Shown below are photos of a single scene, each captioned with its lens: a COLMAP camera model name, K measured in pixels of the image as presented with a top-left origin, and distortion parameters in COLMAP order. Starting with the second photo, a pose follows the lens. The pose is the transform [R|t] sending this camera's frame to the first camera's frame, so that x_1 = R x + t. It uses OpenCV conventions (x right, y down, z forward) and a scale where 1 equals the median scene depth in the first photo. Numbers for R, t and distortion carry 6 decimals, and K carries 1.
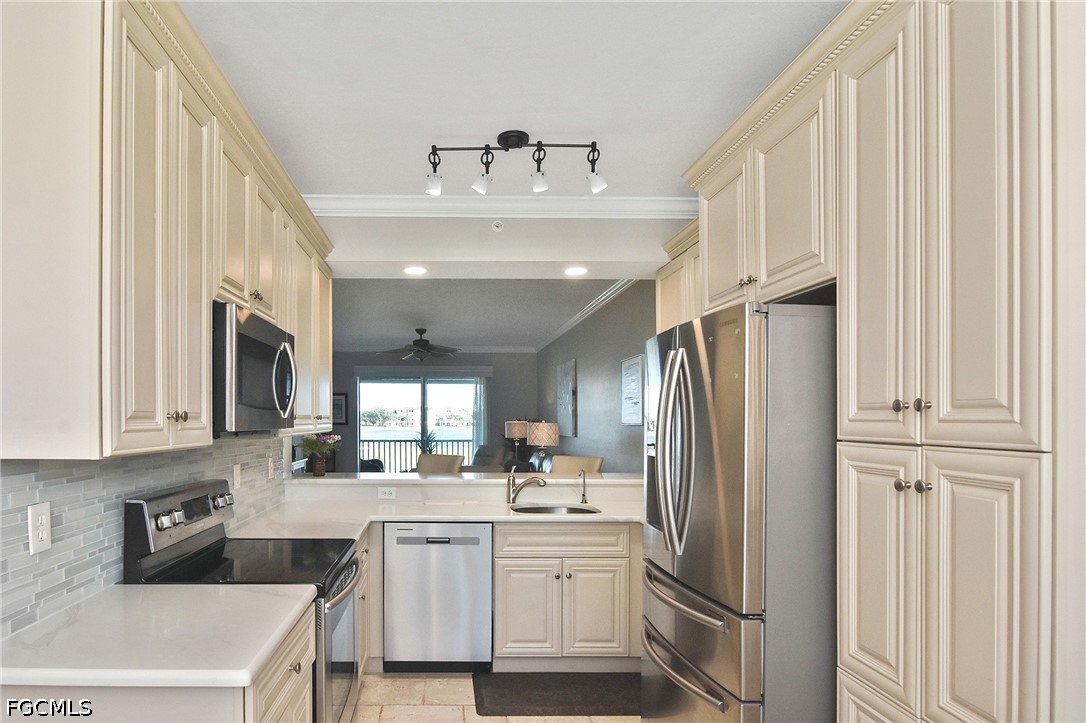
lens RADIAL K [[621.8, 0, 461.6], [0, 621.8, 418.9], [0, 0, 1]] dist [-0.004256, -0.000474]
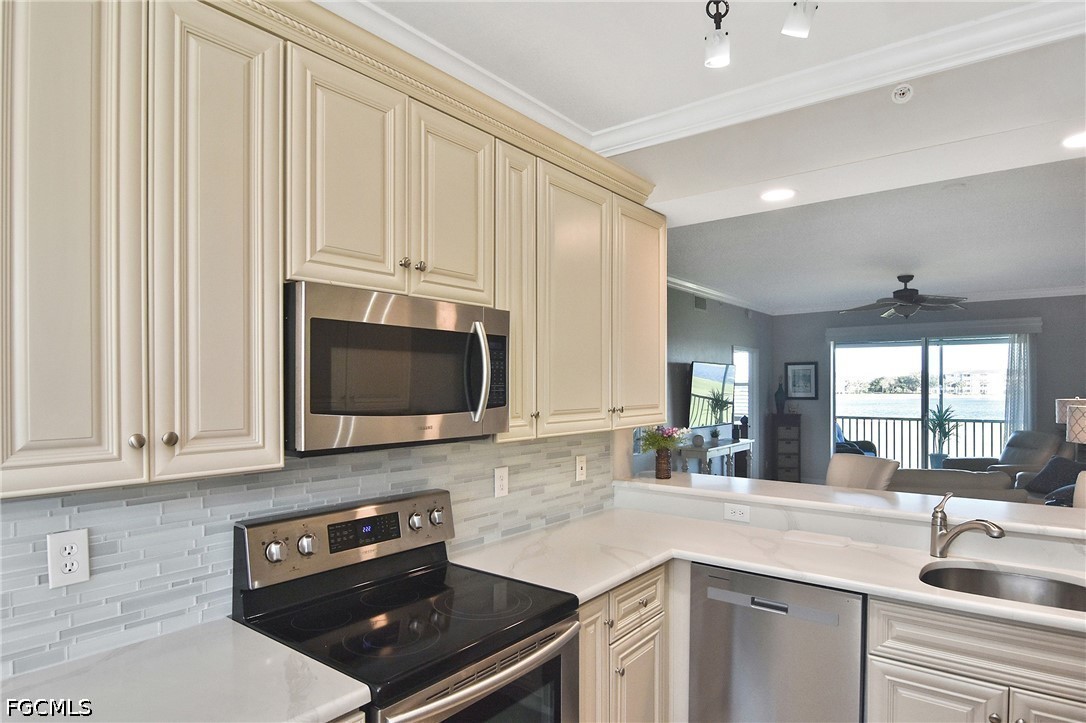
lens RADIAL K [[628.4, 0, 521.1], [0, 628.4, 392.9], [0, 0, 1]] dist [-0.008001, -0.006894]
pose [[0.763897, 0.002832, -0.645332, 0.177780], [0.004335, 0.999945, 0.009520, -0.030650], [0.645323, -0.010070, 0.763843, 0.320780]]
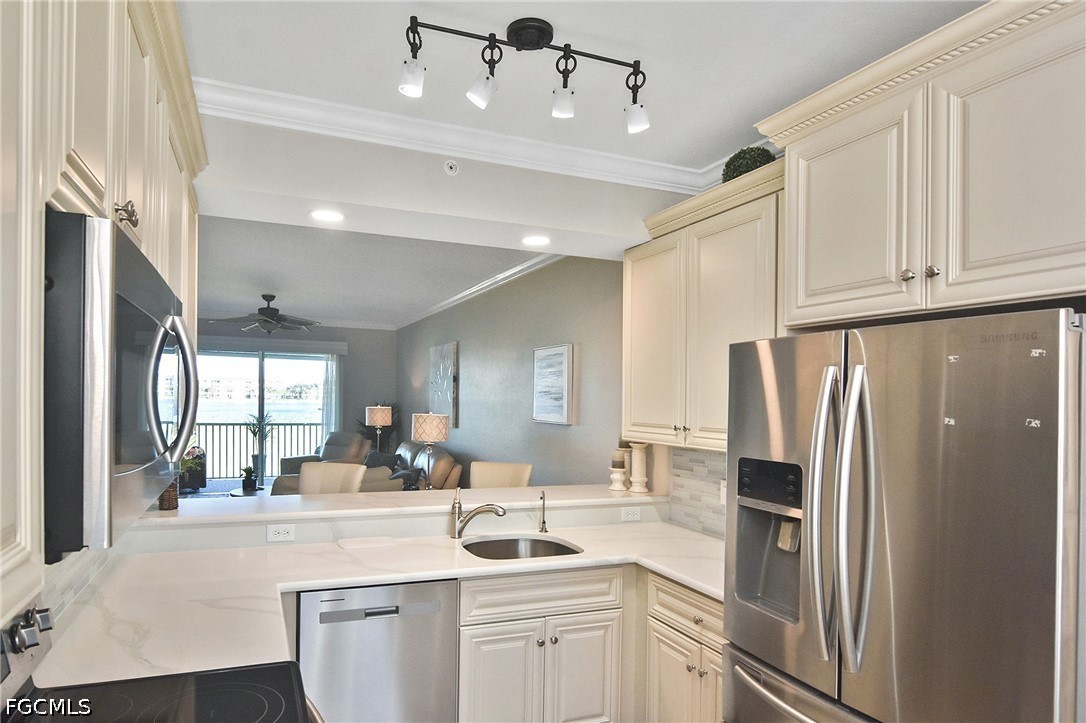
lens RADIAL K [[621.8, 0, 503.2], [0, 621.8, 407.9], [0, 0, 1]] dist [-0.004256, -0.000474]
pose [[0.938653, 0.011609, 0.344668, -0.144787], [-0.019667, 0.999609, 0.019890, -0.044011], [-0.344302, -0.025449, 0.938514, 0.299284]]
